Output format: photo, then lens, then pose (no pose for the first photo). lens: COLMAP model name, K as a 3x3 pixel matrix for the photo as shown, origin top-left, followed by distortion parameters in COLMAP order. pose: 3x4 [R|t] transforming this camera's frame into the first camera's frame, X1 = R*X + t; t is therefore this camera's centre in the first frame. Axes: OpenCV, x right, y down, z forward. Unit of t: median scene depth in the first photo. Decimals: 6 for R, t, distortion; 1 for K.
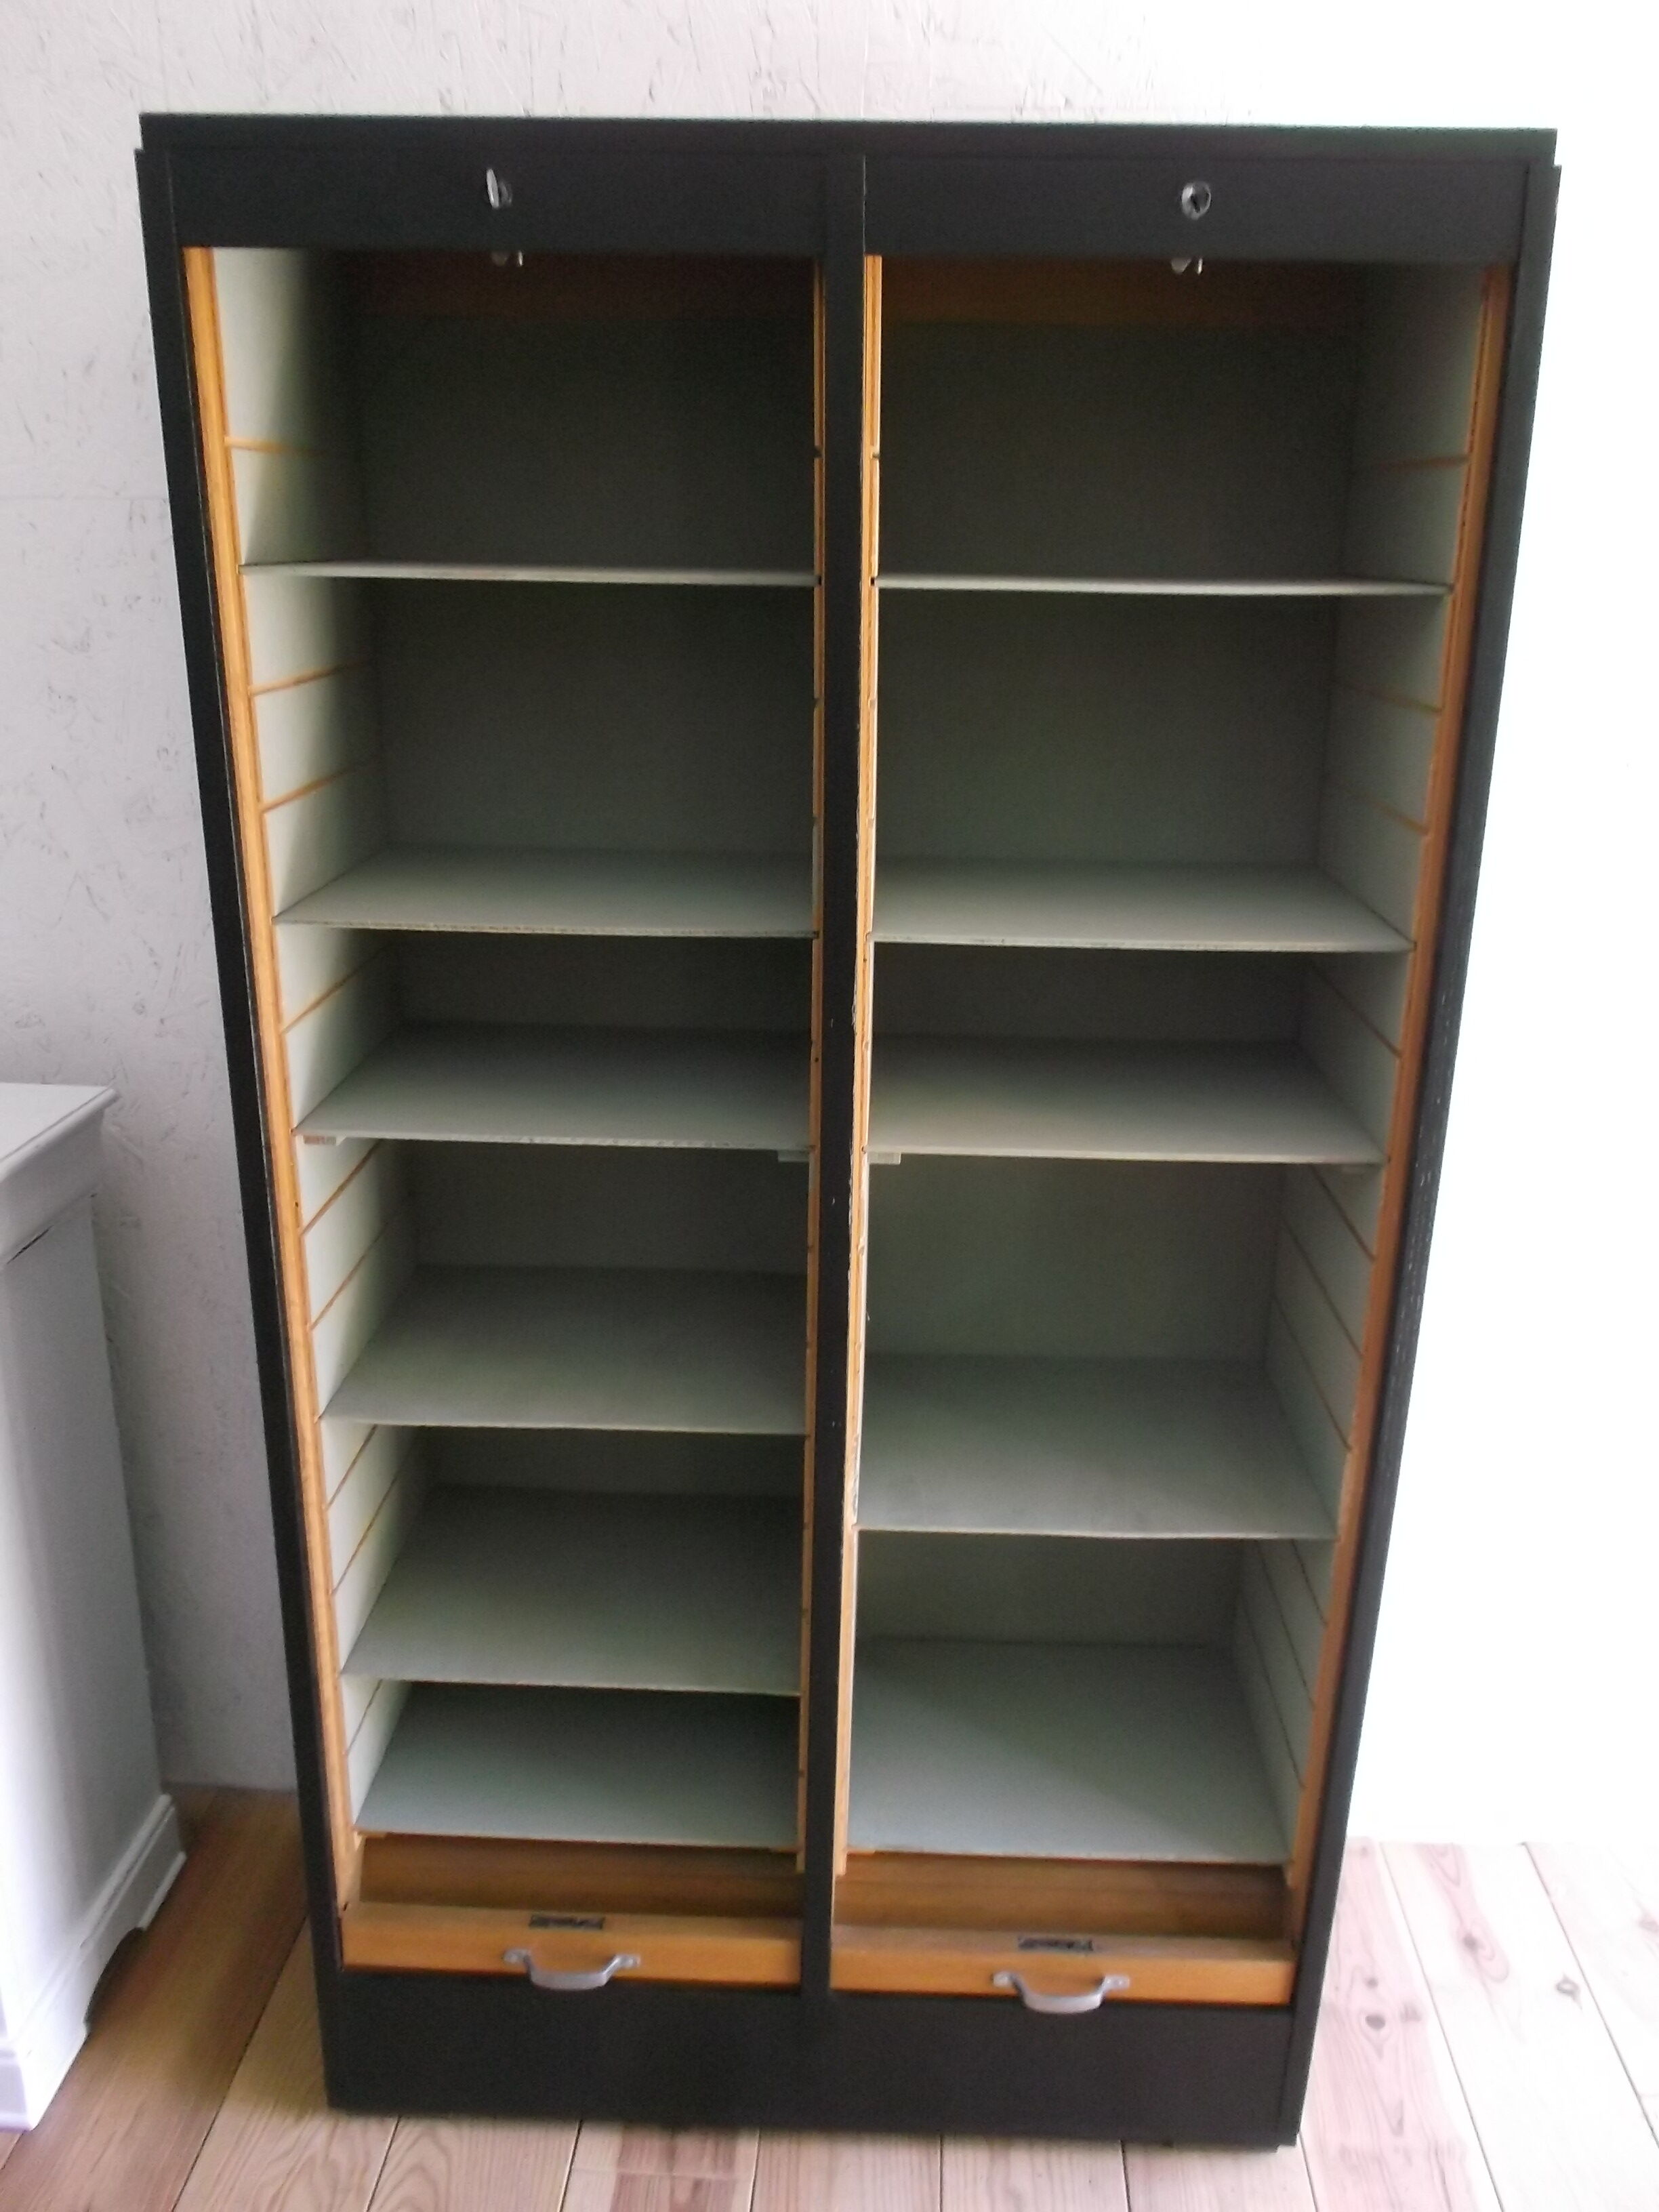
lens RADIAL K [[1770.4, 0, 836.2], [0, 1770.4, 1116.9], [0, 0, 1]] dist [-0.015560, 0.000390]
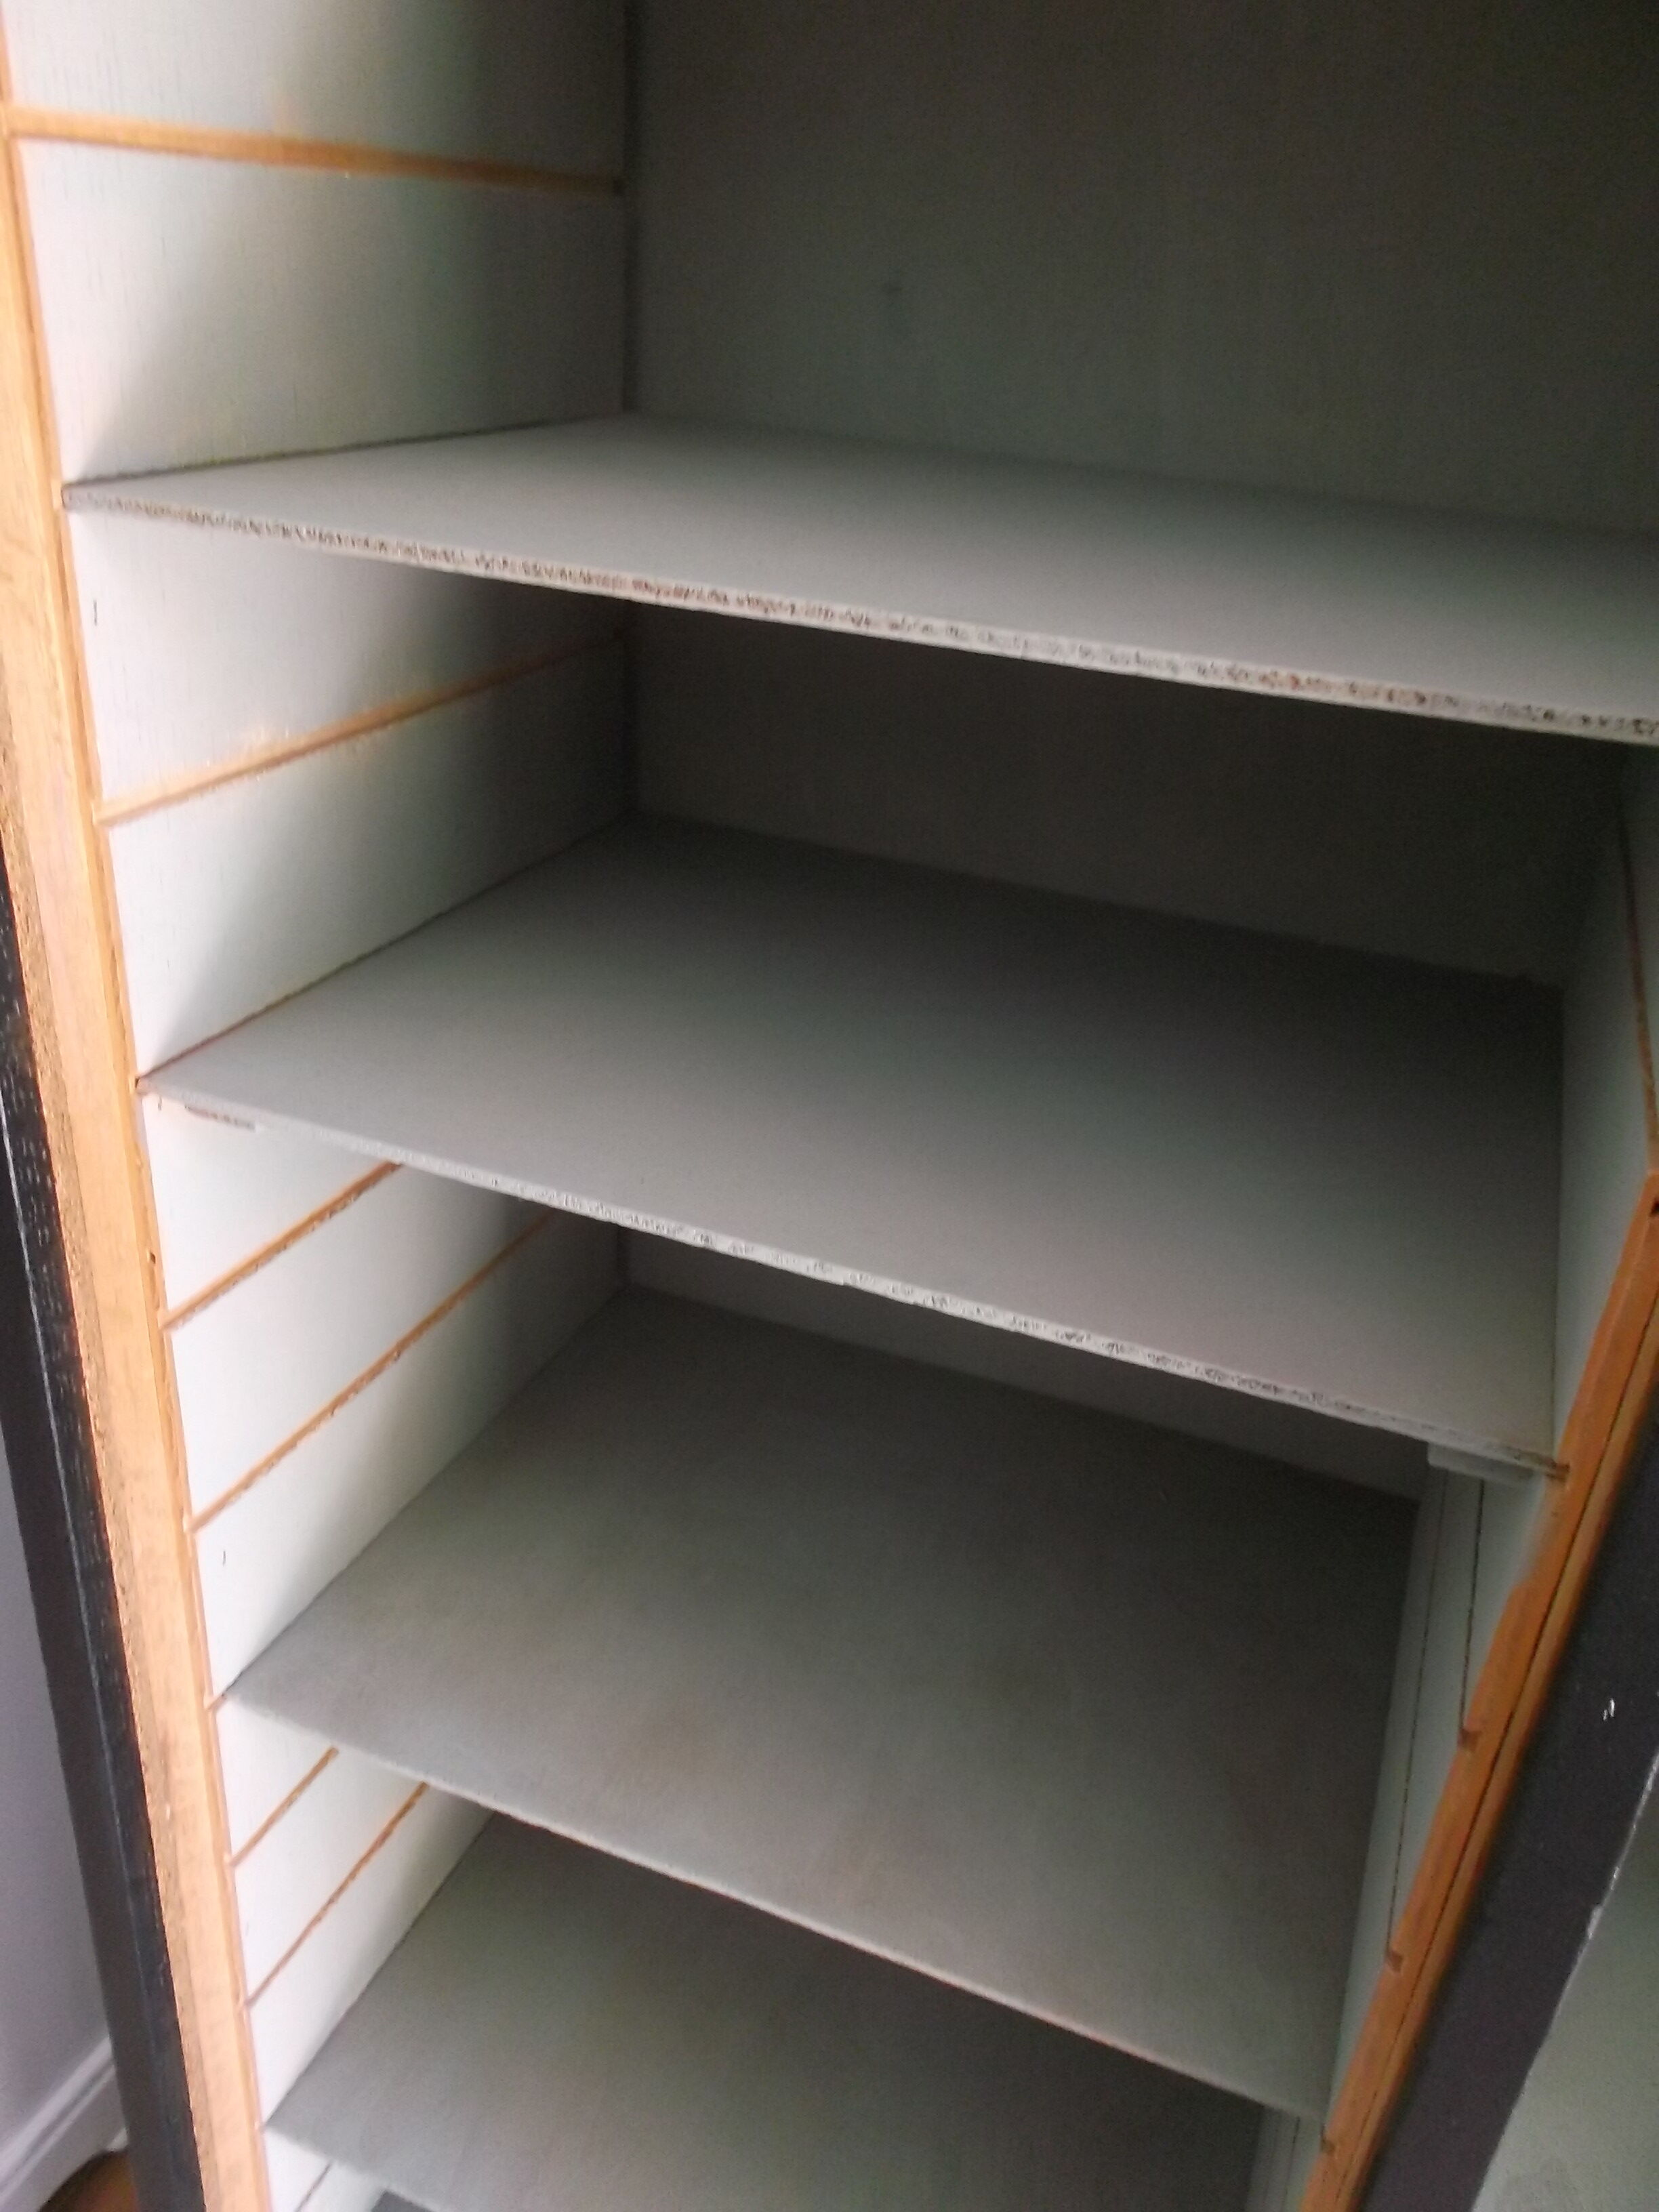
lens RADIAL K [[1770.4, 0, 824.4], [0, 1770.4, 1117.2], [0, 0, 1]] dist [-0.015560, 0.000390]
pose [[0.936516, 0.201853, -0.286692, -0.055668], [-0.162610, 0.974455, 0.154902, -0.068510], [0.310636, -0.098449, 0.945417, 0.678632]]
